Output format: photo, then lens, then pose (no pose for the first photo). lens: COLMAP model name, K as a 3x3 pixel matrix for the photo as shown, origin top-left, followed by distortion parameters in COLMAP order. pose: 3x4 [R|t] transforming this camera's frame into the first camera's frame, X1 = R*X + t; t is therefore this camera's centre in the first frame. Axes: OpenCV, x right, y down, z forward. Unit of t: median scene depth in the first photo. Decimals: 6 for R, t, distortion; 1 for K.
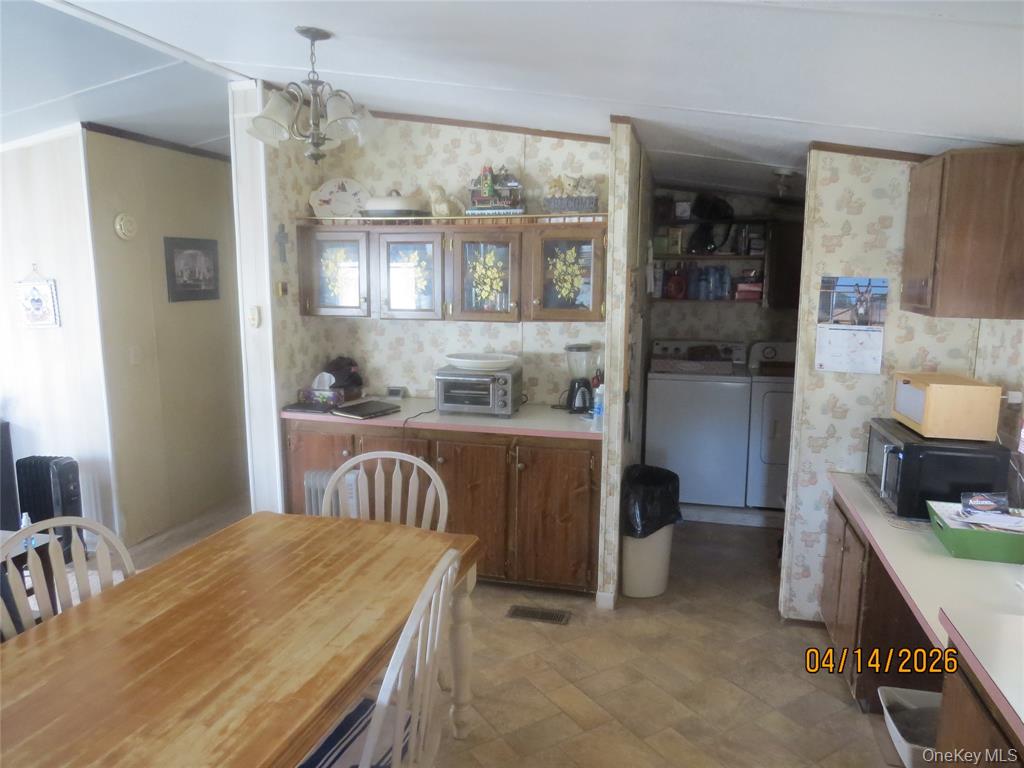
lens RADIAL K [[741.6, 0, 513.5], [0, 741.6, 381.9], [0, 0, 1]] dist [-0.022017, 0.011257]
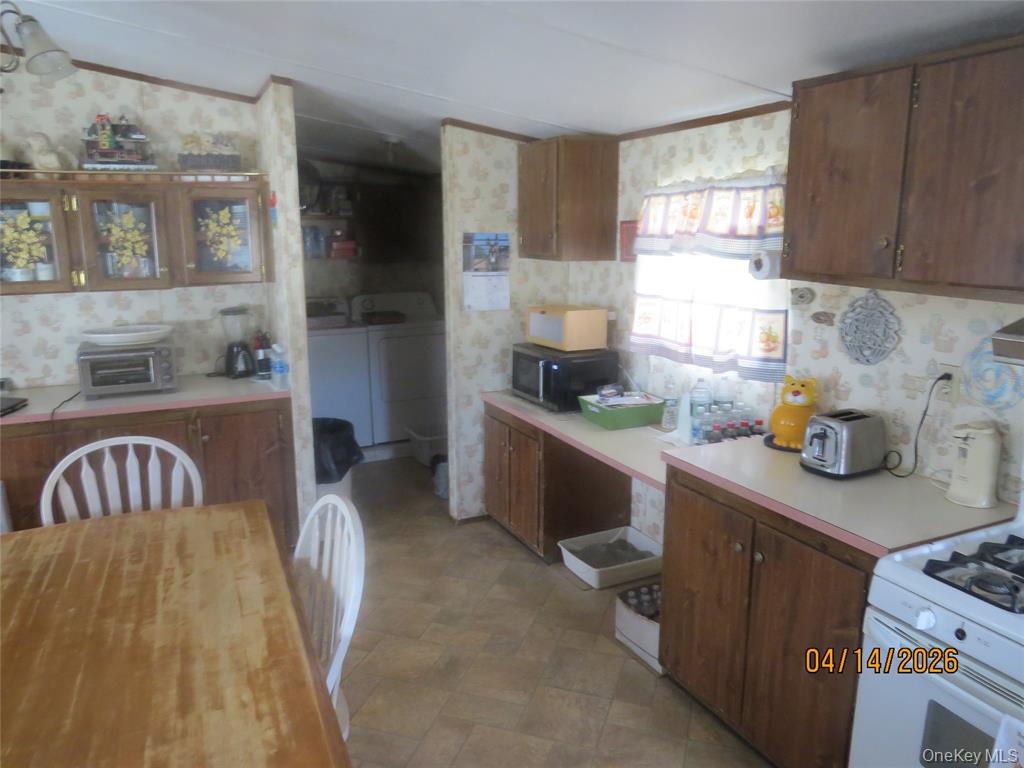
lens RADIAL K [[741.6, 0, 519.1], [0, 741.6, 386.2], [0, 0, 1]] dist [-0.022017, 0.011257]
pose [[0.765469, -0.143597, 0.627245, -0.265730], [0.108544, 0.989628, 0.094096, 0.001234], [-0.634251, -0.003944, 0.773117, 0.005283]]
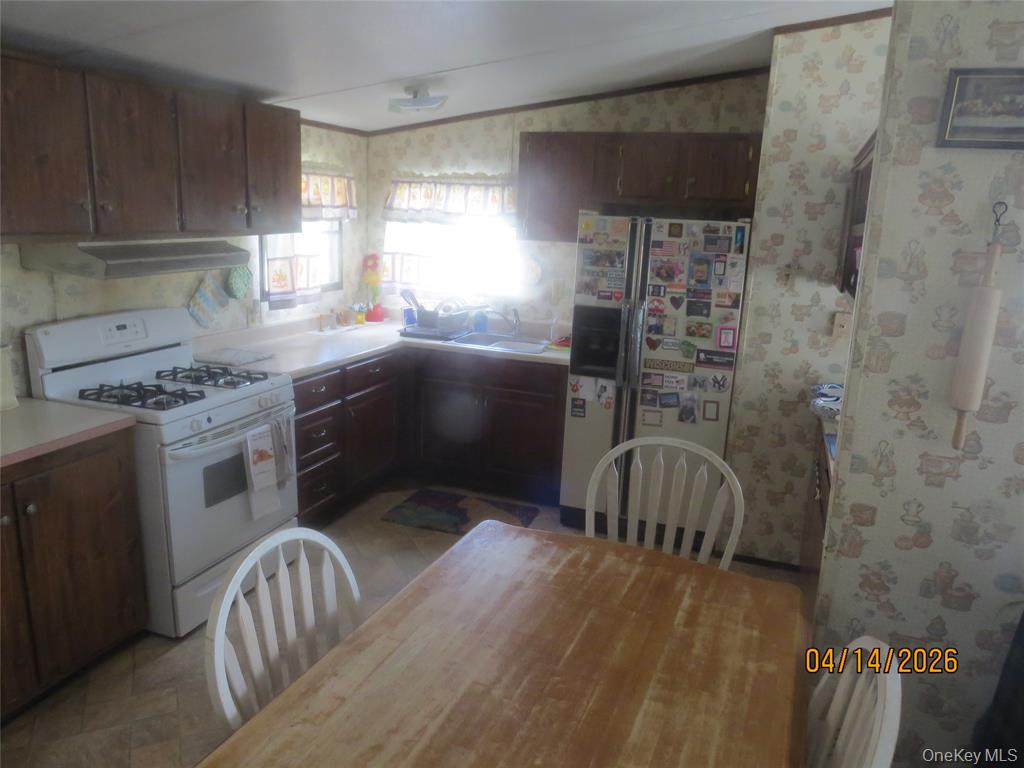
lens RADIAL K [[741.6, 0, 515.1], [0, 741.6, 382.0], [0, 0, 1]] dist [-0.022017, 0.011257]
pose [[-0.993395, -0.065425, 0.094269, -0.217905], [-0.025631, 0.927287, 0.373473, -0.122618], [-0.111849, 0.368590, -0.922839, 0.816502]]
